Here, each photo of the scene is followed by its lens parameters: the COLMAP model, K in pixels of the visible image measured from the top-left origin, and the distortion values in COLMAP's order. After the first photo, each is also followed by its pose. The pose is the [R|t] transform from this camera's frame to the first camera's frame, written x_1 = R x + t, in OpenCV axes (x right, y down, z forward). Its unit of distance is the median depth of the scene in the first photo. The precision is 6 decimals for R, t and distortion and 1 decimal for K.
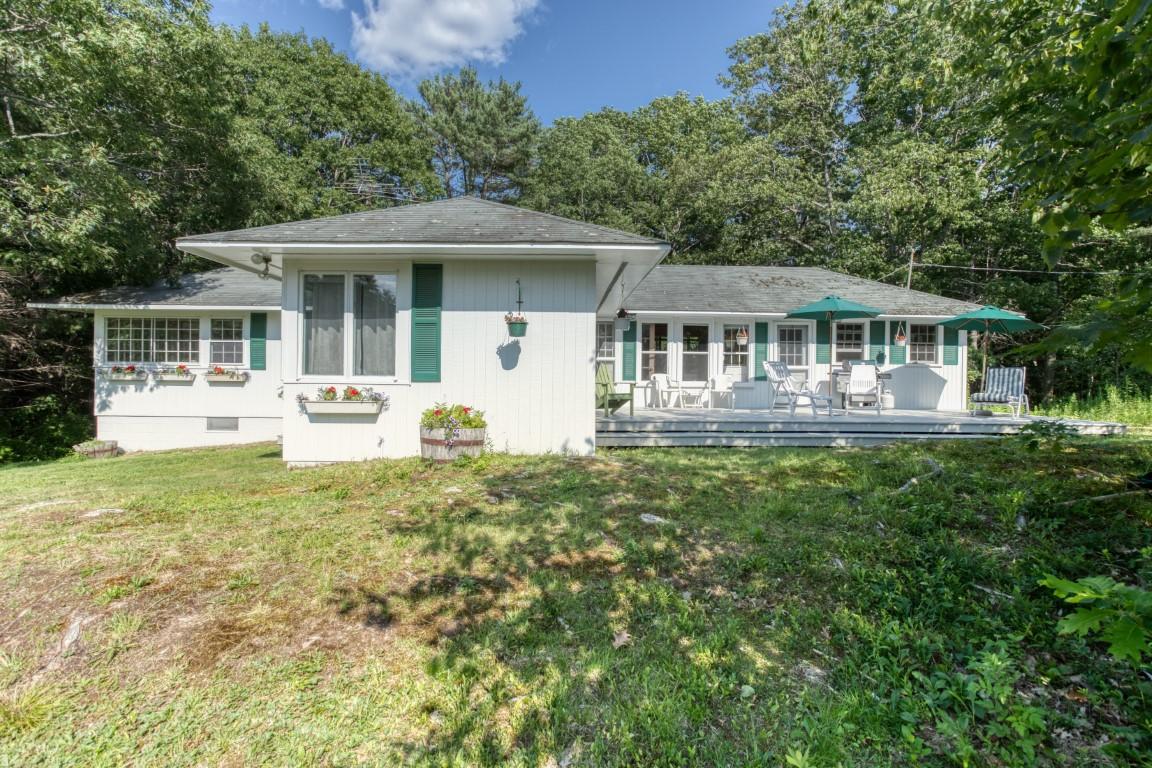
lens RADIAL K [[553.3, 0, 574.4], [0, 553.3, 381.8], [0, 0, 1]] dist [-0.000474, -0.000104]
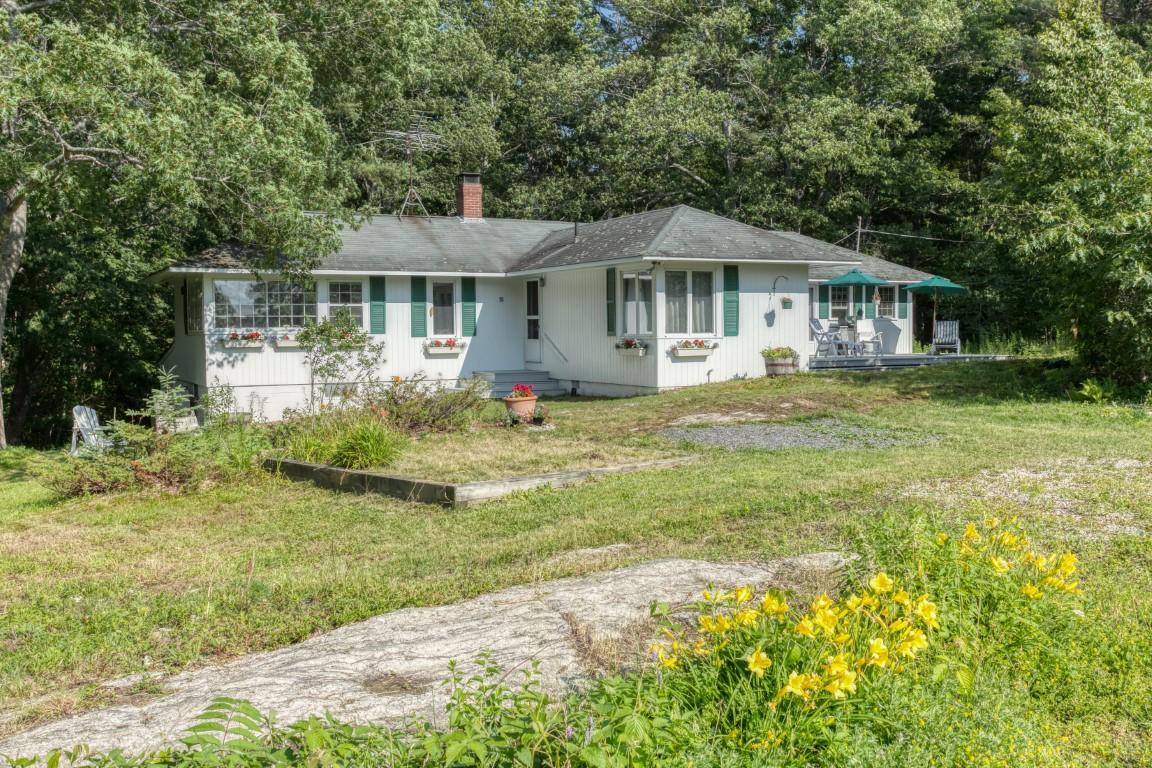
lens RADIAL K [[1101.4, 0, 576.3], [0, 1101.4, 384.0], [0, 0, 1]] dist [-0.095221, 0.000000]
pose [[0.894346, -0.041421, 0.445454, -1.133301], [0.026736, 0.998874, 0.039202, 0.001326], [-0.446576, -0.023151, 0.894446, -0.923607]]
